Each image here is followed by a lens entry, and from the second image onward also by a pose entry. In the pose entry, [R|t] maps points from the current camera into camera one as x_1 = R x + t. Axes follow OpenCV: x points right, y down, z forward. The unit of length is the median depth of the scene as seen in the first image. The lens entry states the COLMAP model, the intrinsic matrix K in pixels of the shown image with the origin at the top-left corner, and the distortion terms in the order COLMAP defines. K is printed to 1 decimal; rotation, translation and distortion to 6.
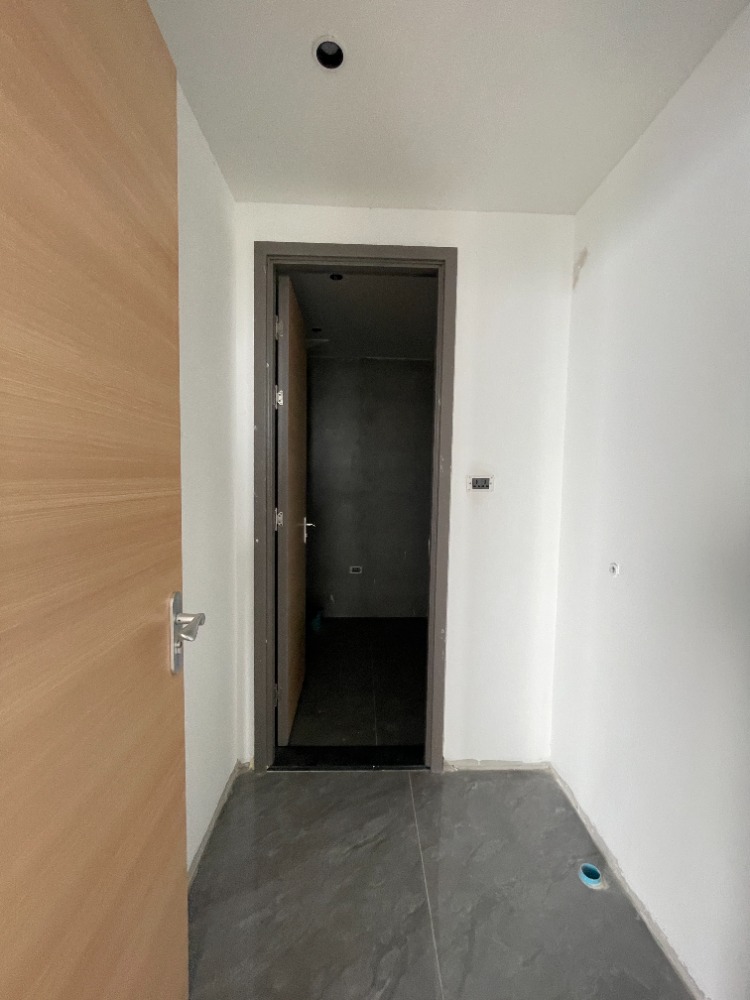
lens RADIAL K [[404.1, 0, 375.0], [0, 404.1, 500.0], [0, 0, 1]] dist [-0.001524, 0.000302]
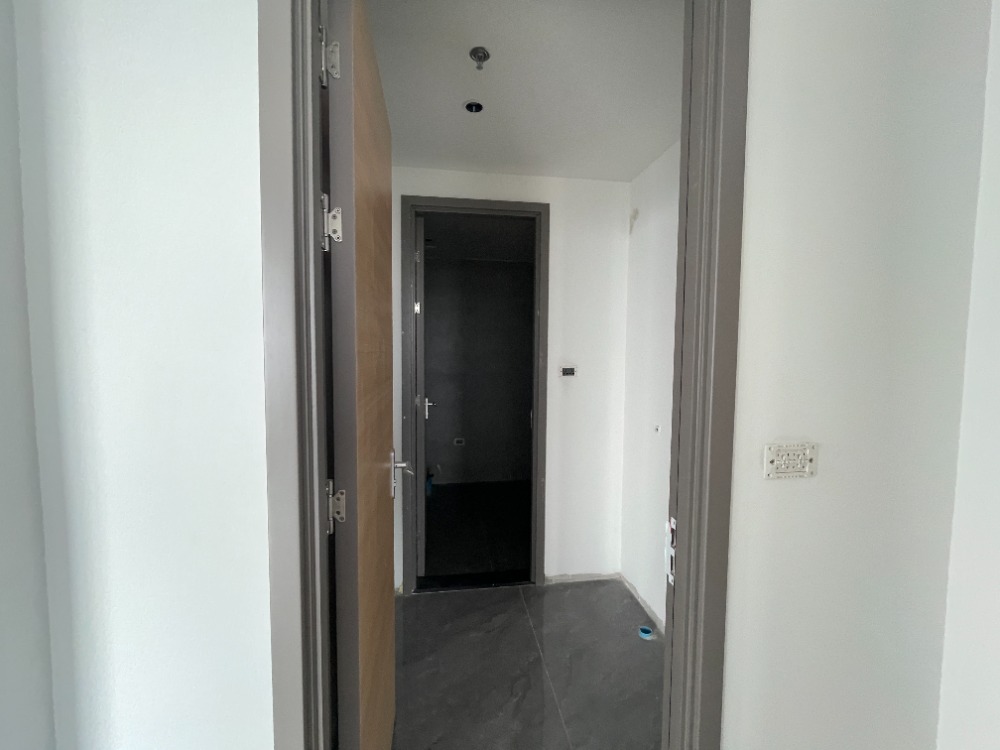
lens RADIAL K [[402.0, 0, 500.0], [0, 402.0, 375.0], [0, 0, 1]] dist [-0.005128, 0.000212]
pose [[0.994075, -0.017200, 0.107331, -0.119290], [0.017321, 0.999850, -0.000193, -0.033353], [-0.107312, 0.002051, 0.994223, -0.342877]]
